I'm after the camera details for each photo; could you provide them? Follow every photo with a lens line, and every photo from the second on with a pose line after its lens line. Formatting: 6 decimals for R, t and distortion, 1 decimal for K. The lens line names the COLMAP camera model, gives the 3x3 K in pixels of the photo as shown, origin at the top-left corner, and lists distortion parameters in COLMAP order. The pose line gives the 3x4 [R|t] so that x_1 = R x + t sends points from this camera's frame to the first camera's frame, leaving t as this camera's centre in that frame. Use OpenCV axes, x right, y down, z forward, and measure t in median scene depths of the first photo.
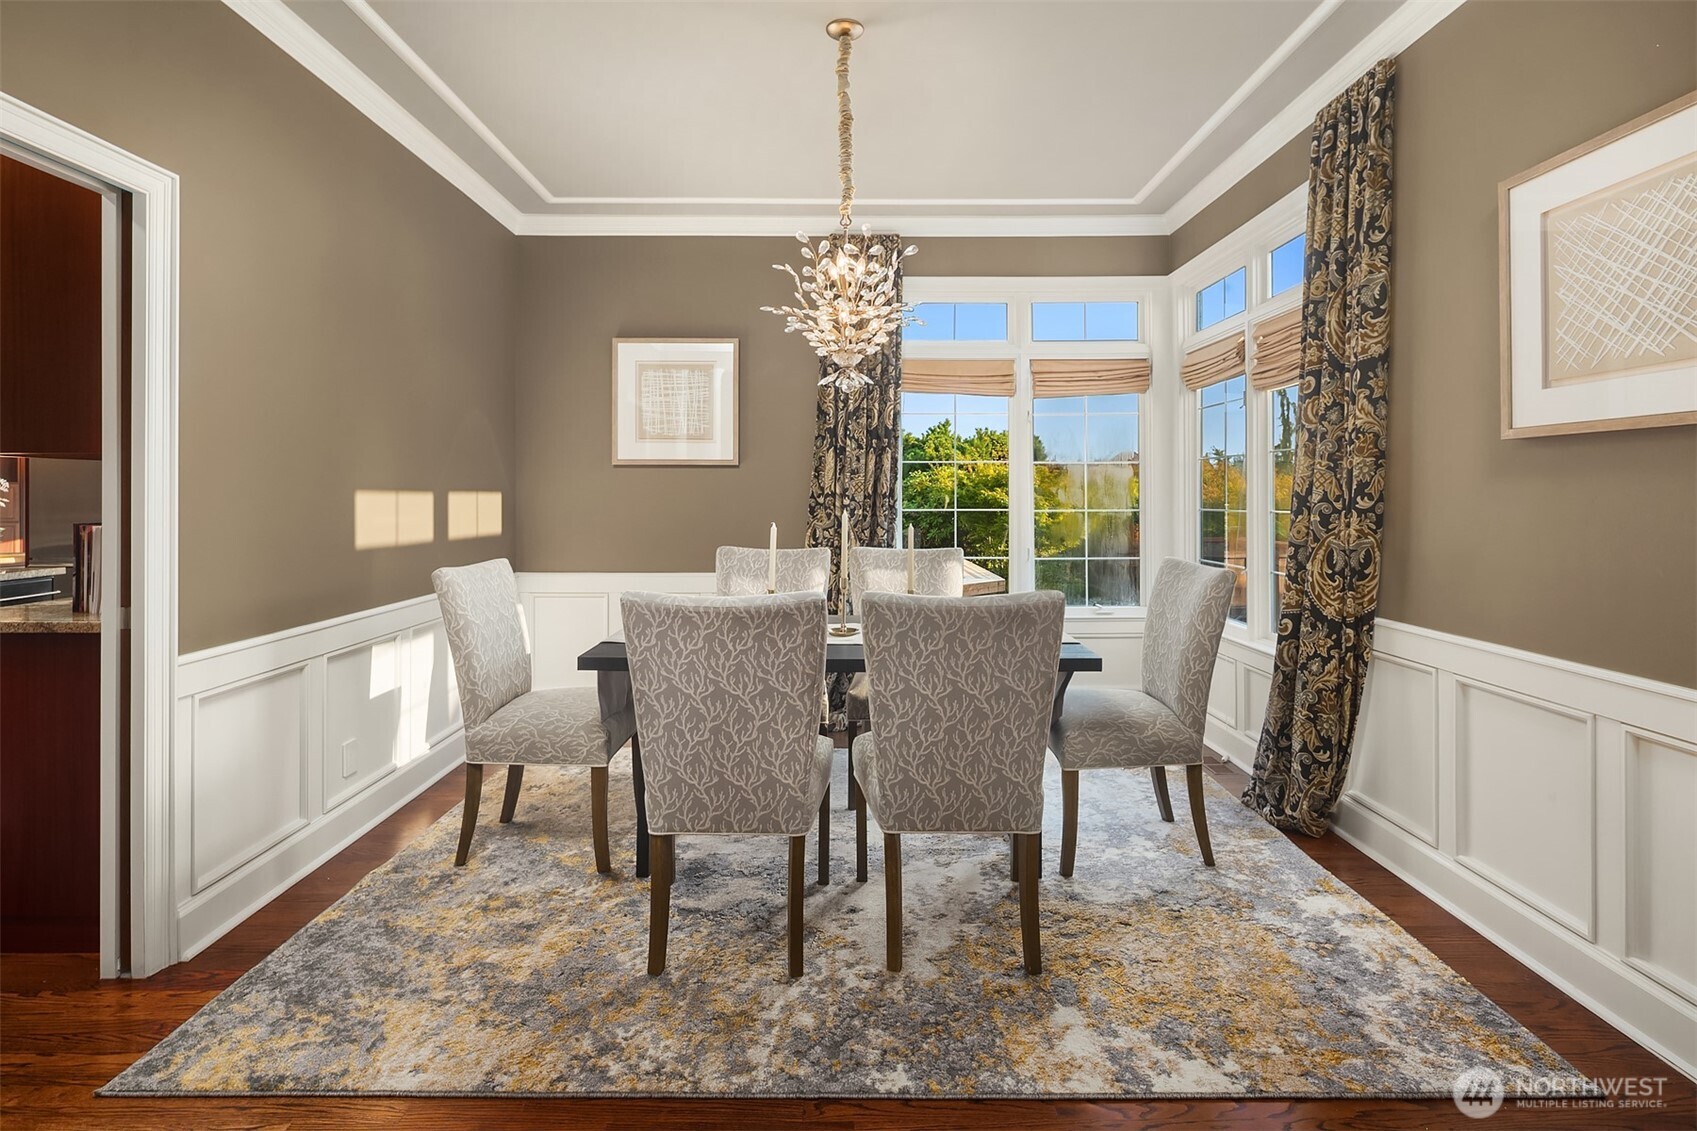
lens RADIAL K [[827.0, 0, 855.7], [0, 827.0, 490.3], [0, 0, 1]] dist [-0.000648, -0.000568]
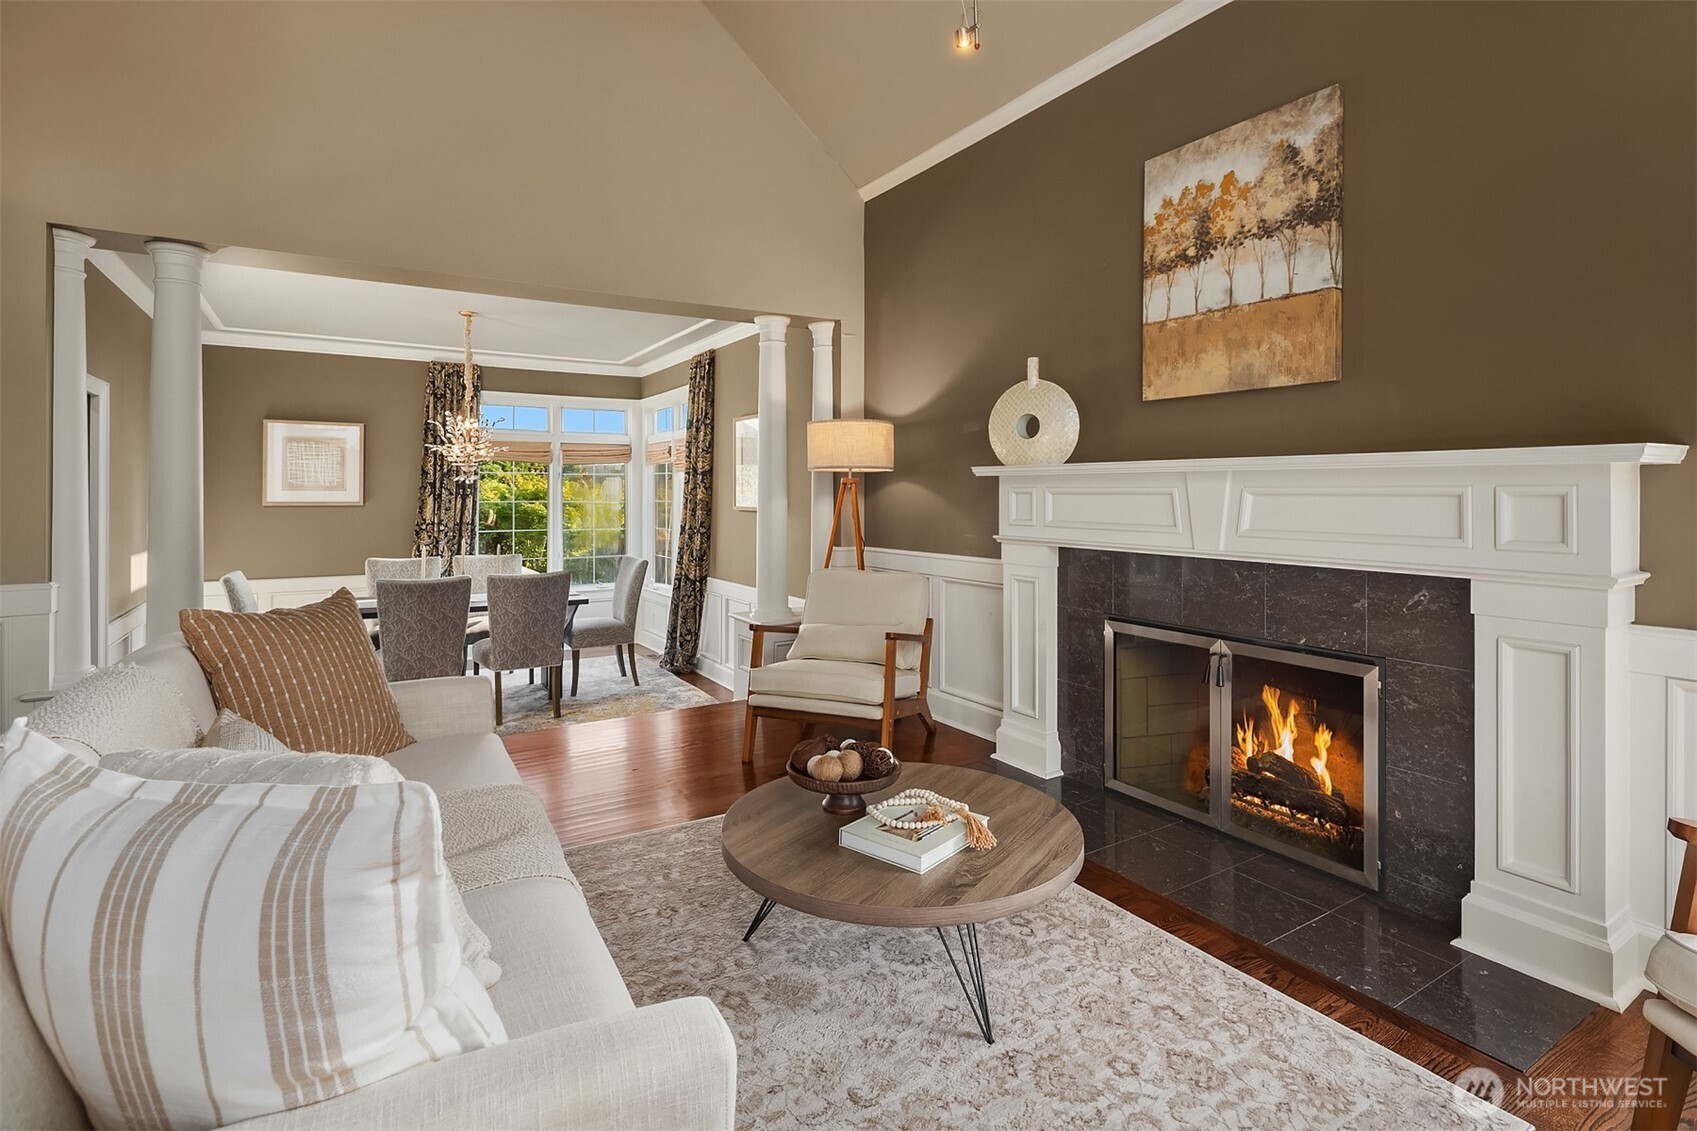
lens RADIAL K [[827.0, 0, 855.7], [0, 827.0, 490.3], [0, 0, 1]] dist [-0.000648, -0.000568]
pose [[0.853607, 0.002950, 0.520910, -0.243384], [-0.005006, 0.999984, 0.002541, -0.101215], [-0.520894, -0.004777, 0.853608, -1.201703]]
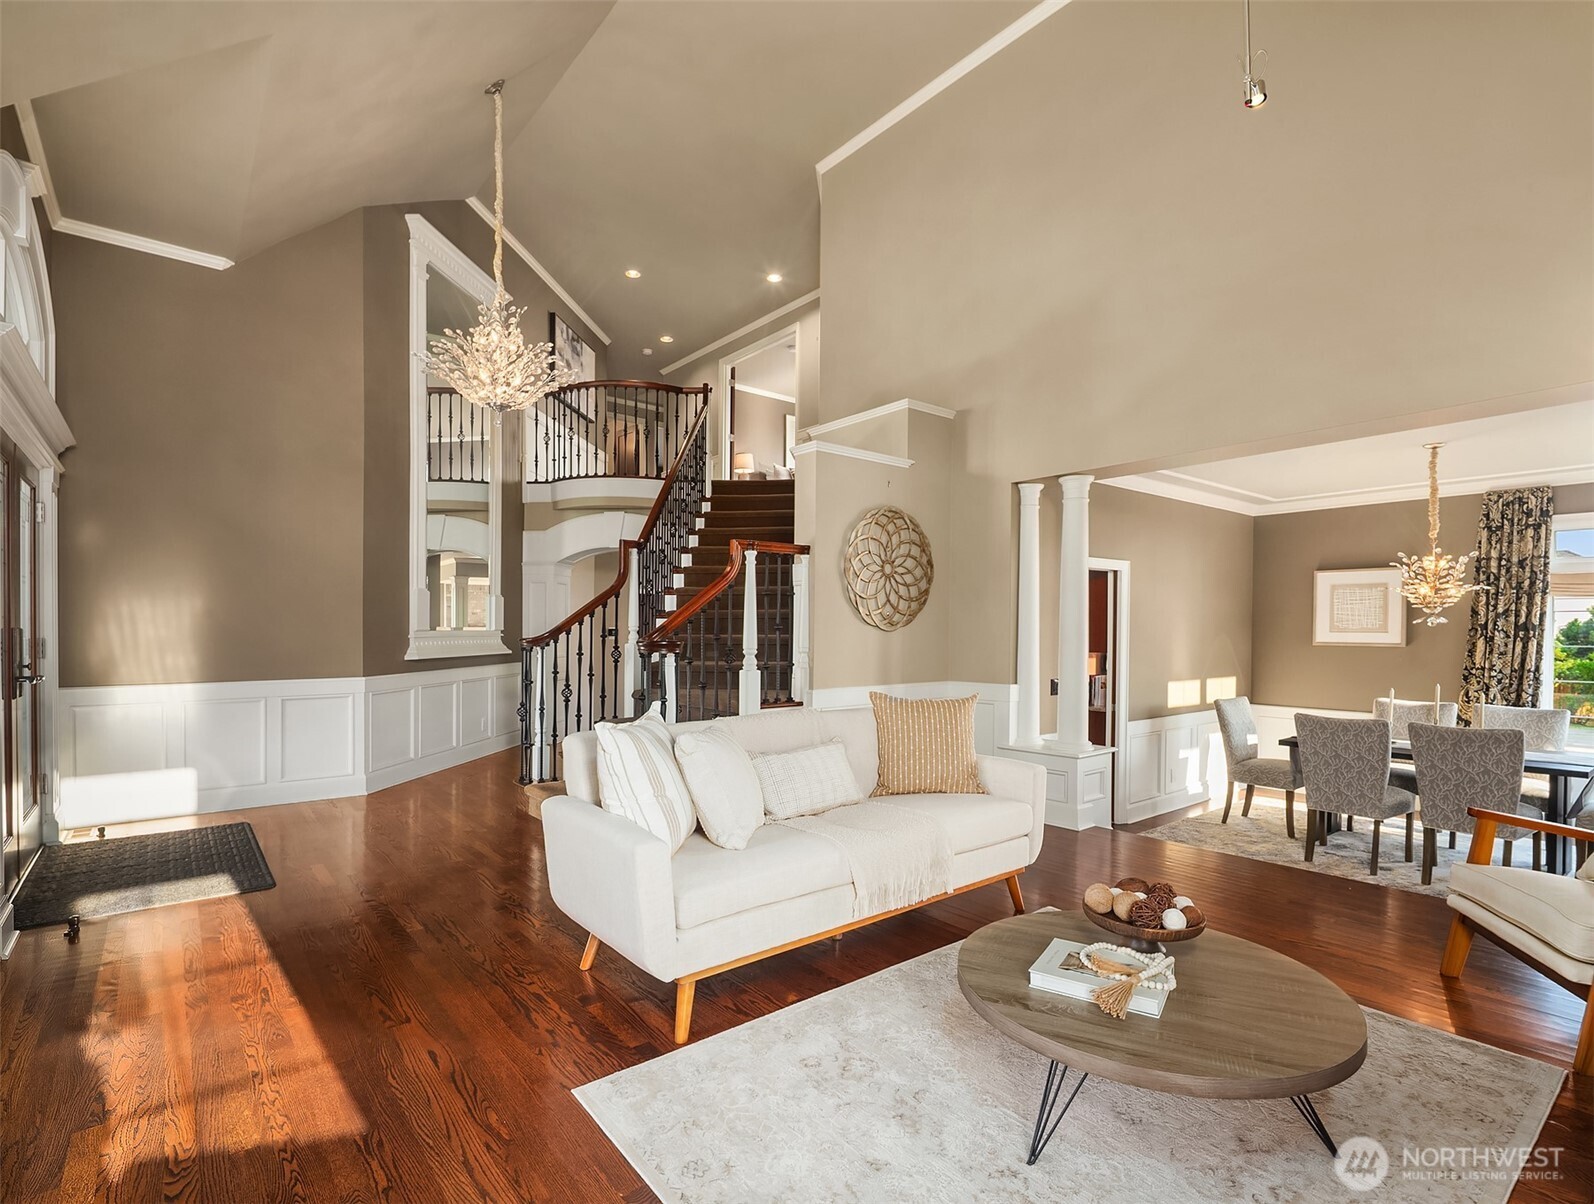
lens RADIAL K [[764.1, 0, 796.8], [0, 764.1, 647.3], [0, 0, 1]] dist [0.015457, -0.000367]
pose [[0.604812, 0.019258, -0.796135, 0.497699], [0.002684, 0.999653, 0.026220, -0.108750], [0.796364, -0.017995, 0.604550, -1.230111]]
